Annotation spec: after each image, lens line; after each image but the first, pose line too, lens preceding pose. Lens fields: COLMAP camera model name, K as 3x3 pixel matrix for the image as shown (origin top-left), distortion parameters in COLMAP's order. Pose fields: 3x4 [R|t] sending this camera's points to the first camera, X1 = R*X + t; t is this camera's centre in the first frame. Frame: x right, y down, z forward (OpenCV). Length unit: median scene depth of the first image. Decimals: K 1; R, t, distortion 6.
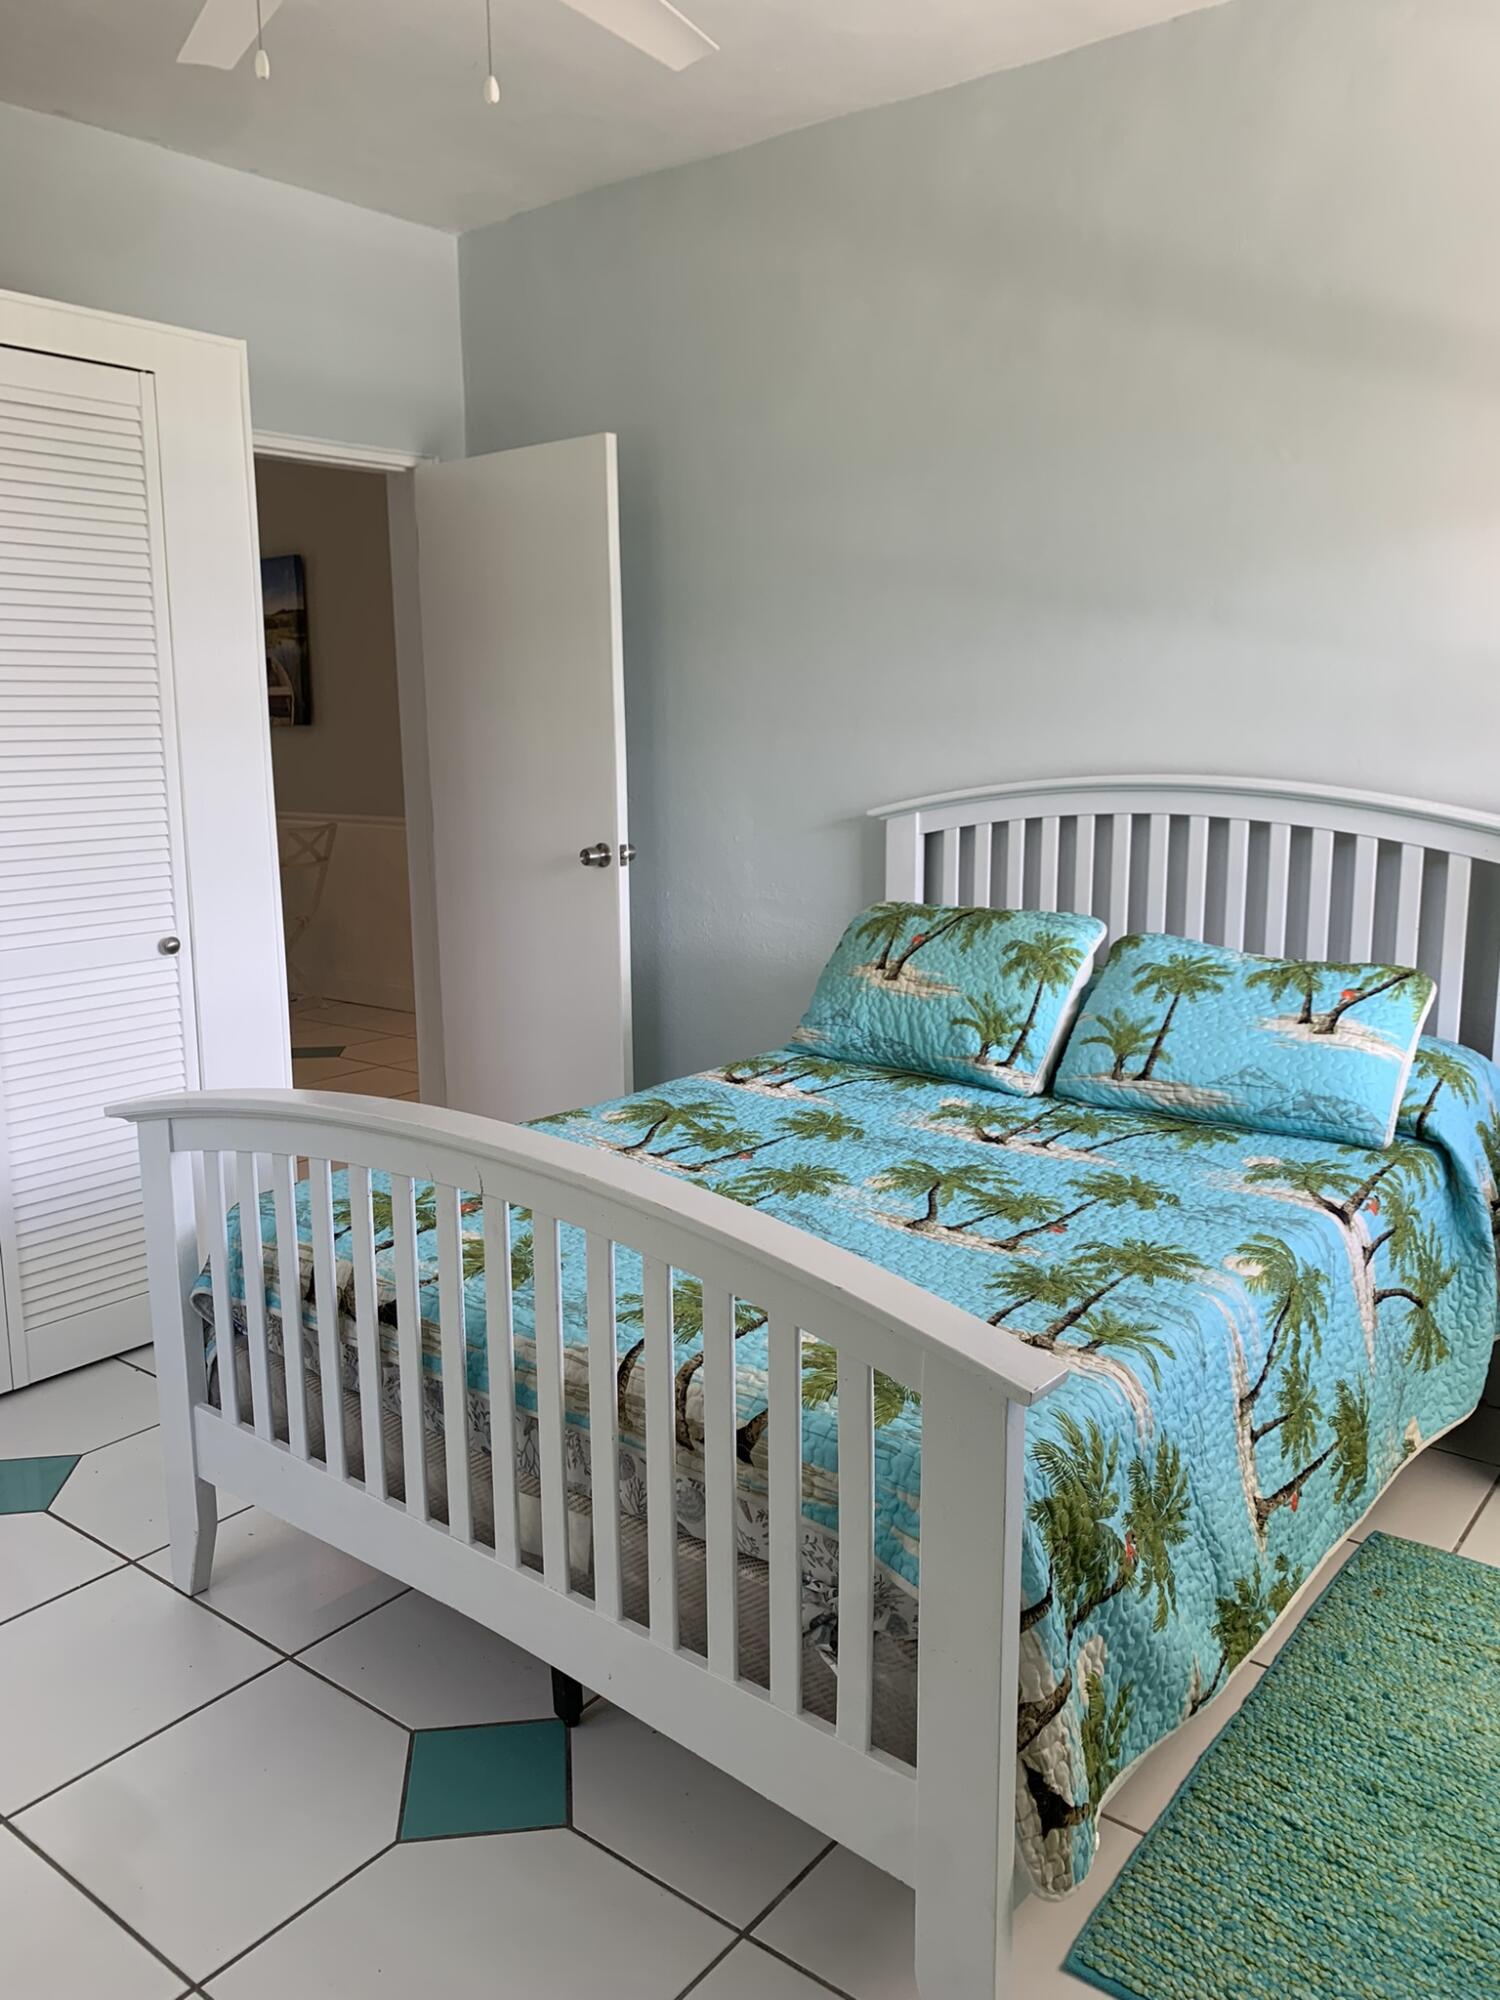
lens RADIAL K [[1548.3, 0, 750.0], [0, 1548.3, 1000.0], [0, 0, 1]] dist [0.029925, -0.002684]
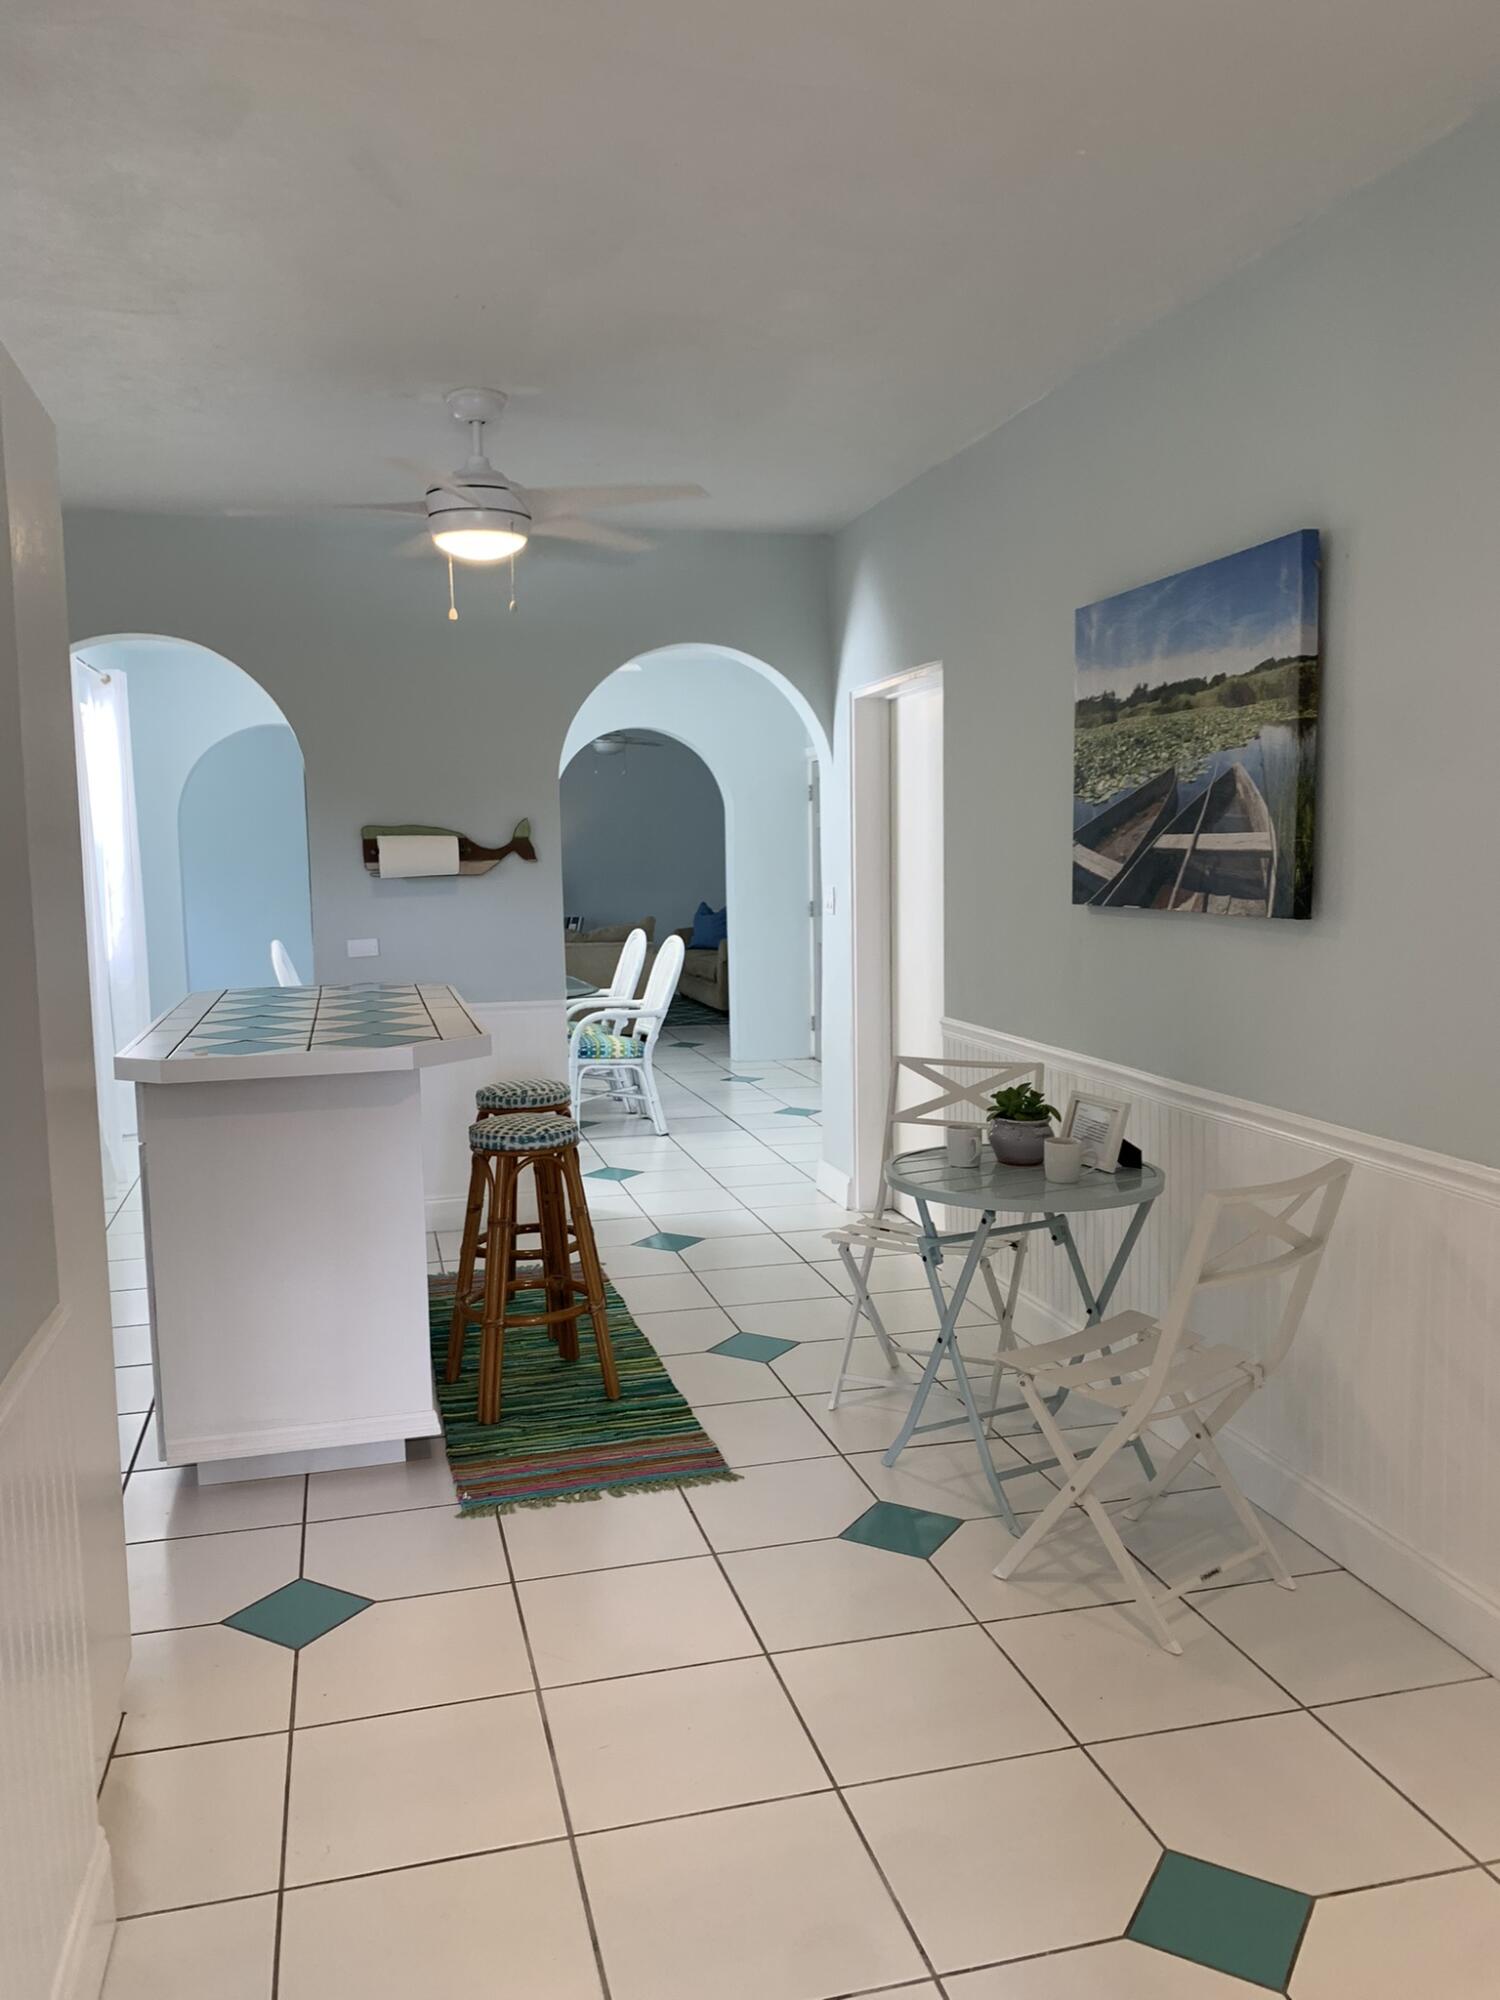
lens RADIAL K [[1548.3, 0, 750.0], [0, 1548.3, 1000.0], [0, 0, 1]] dist [0.029925, -0.002684]
pose [[0.800379, 0.057662, -0.596714, -0.151049], [-0.100370, 0.994203, -0.038554, -0.124757], [0.591032, 0.090750, 0.801527, 0.574622]]
